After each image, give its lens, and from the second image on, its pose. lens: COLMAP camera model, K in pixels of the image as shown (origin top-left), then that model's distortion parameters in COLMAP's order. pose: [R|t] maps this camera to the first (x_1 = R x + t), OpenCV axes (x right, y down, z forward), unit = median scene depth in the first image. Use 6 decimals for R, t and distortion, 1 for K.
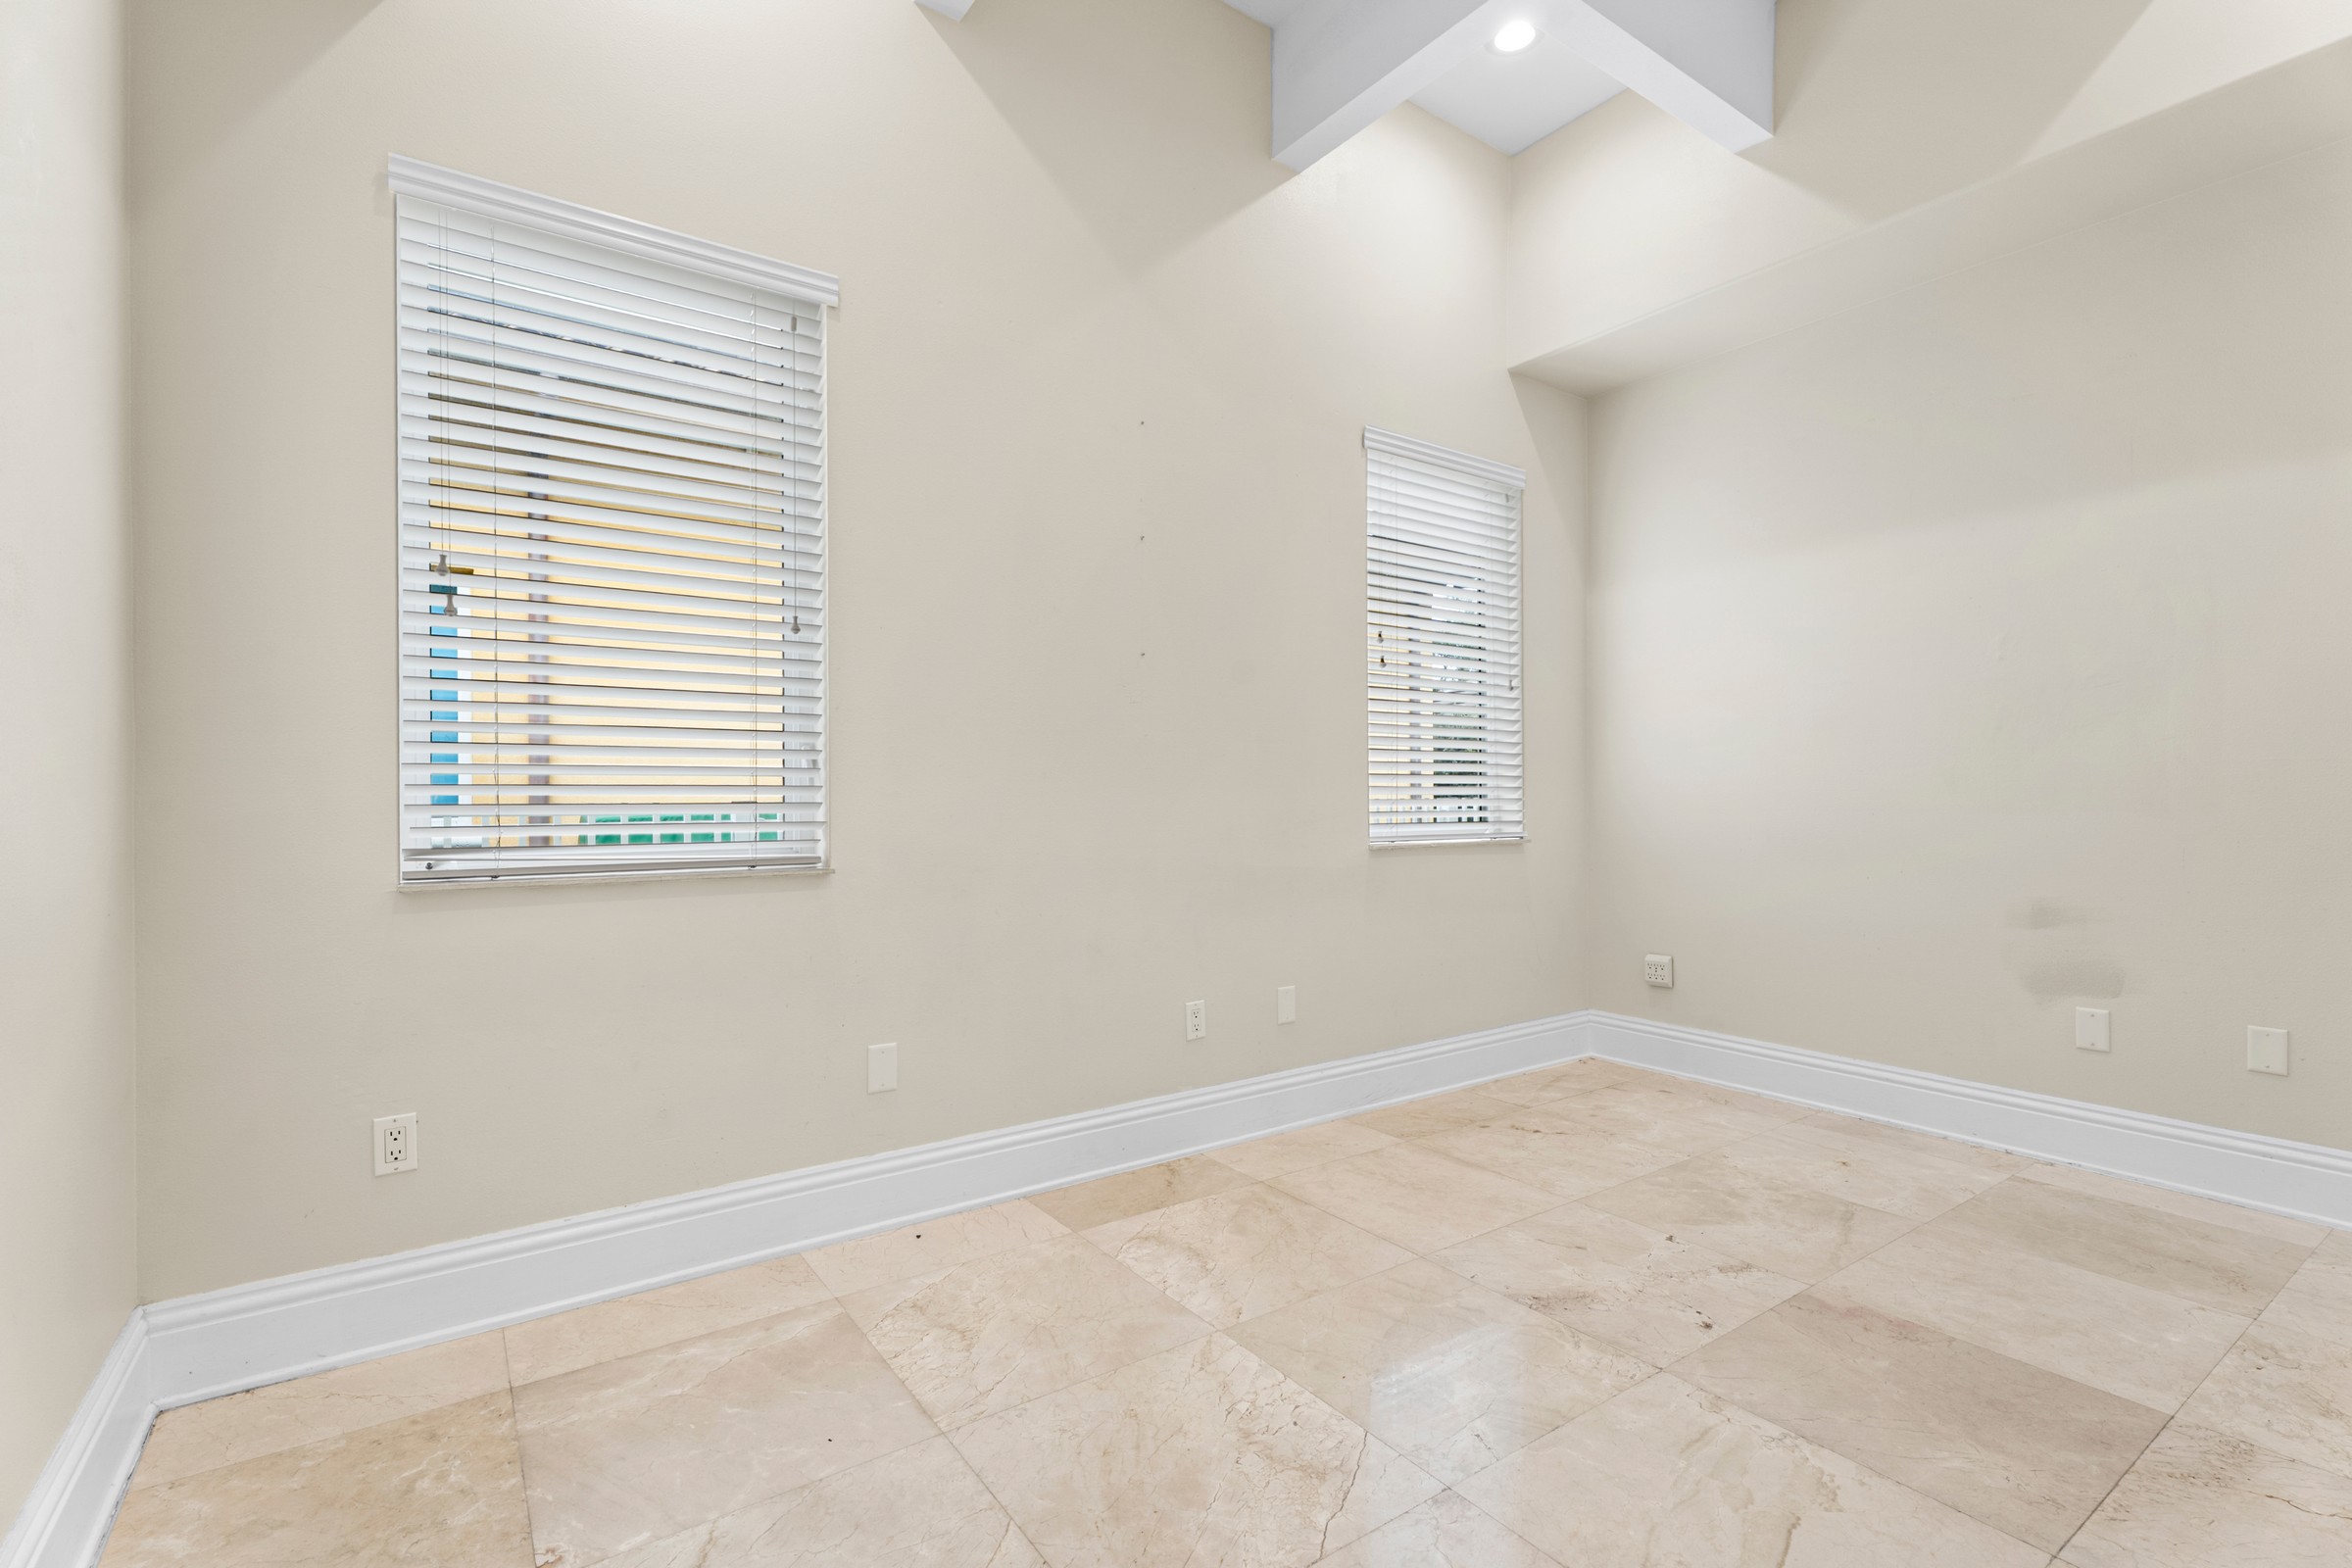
lens RADIAL K [[1056.2, 0, 1176.3], [0, 1056.2, 786.6], [0, 0, 1]] dist [-0.001160, 0.000089]
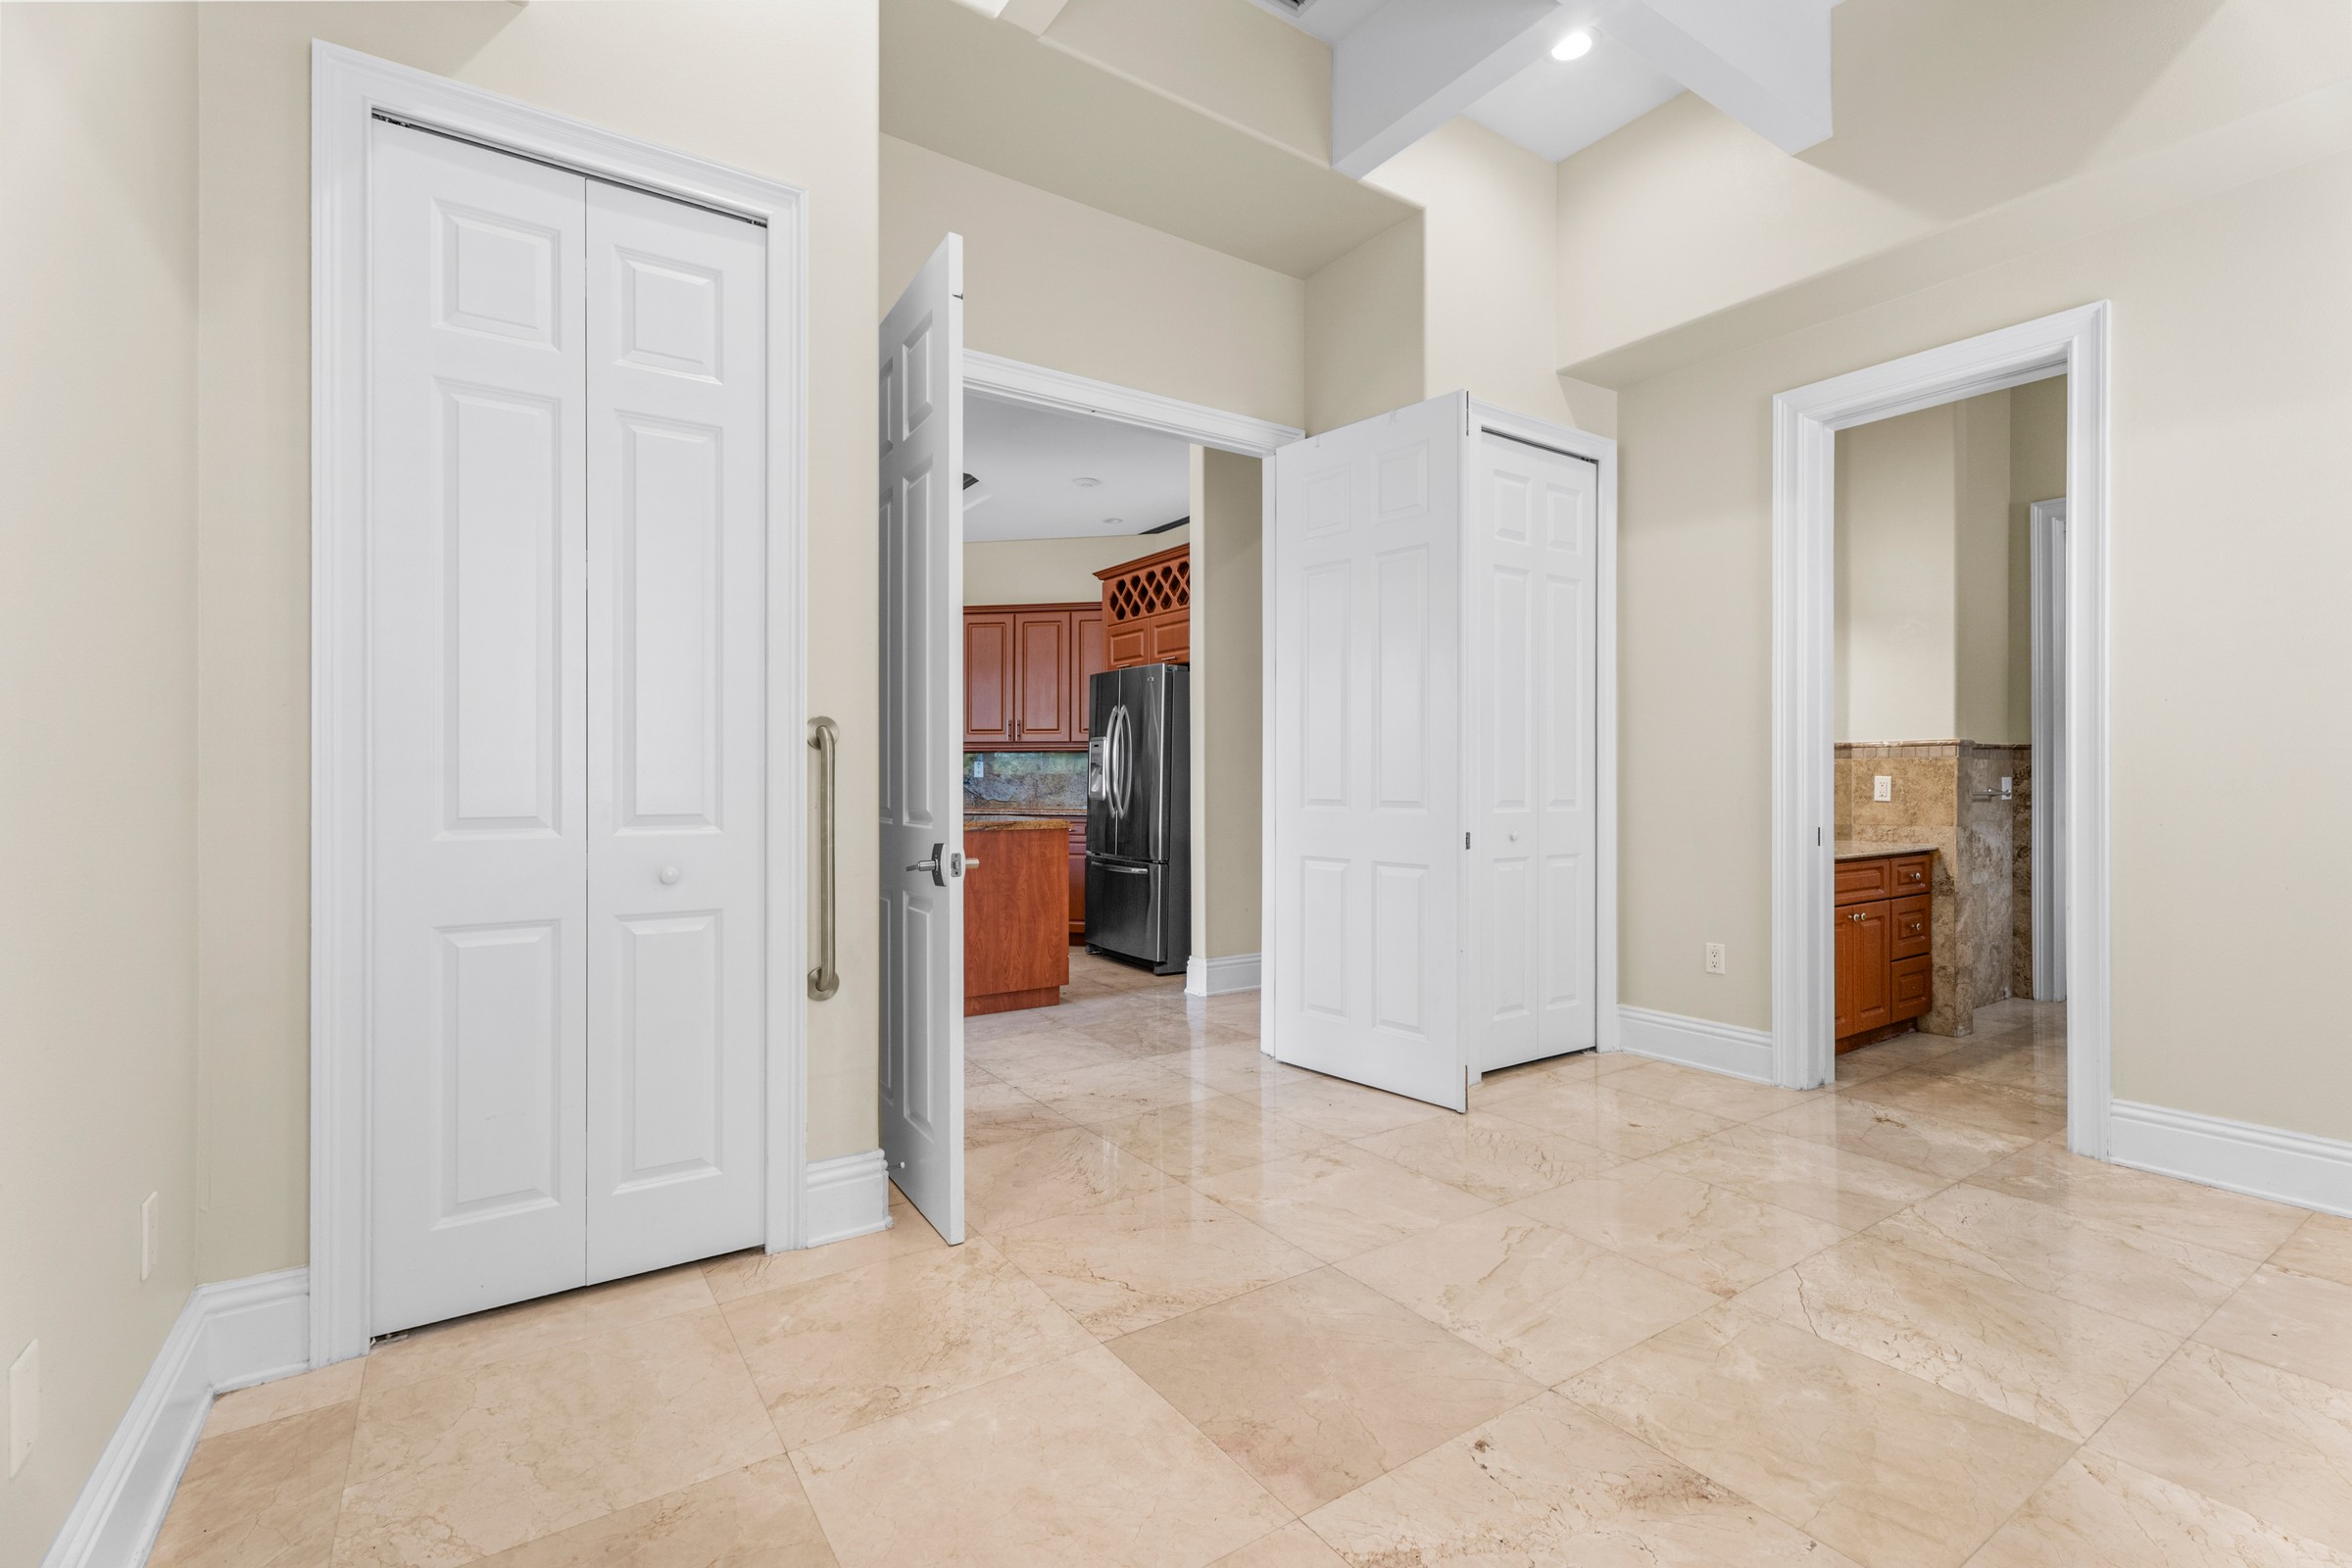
lens RADIAL K [[1056.2, 0, 1174.3], [0, 1056.2, 781.8], [0, 0, 1]] dist [-0.001160, 0.000089]
pose [[-0.999819, 0.005024, 0.018338, 0.767814], [0.004982, 0.999985, -0.002309, 0.000444], [-0.018349, -0.002217, -0.999829, 1.934810]]
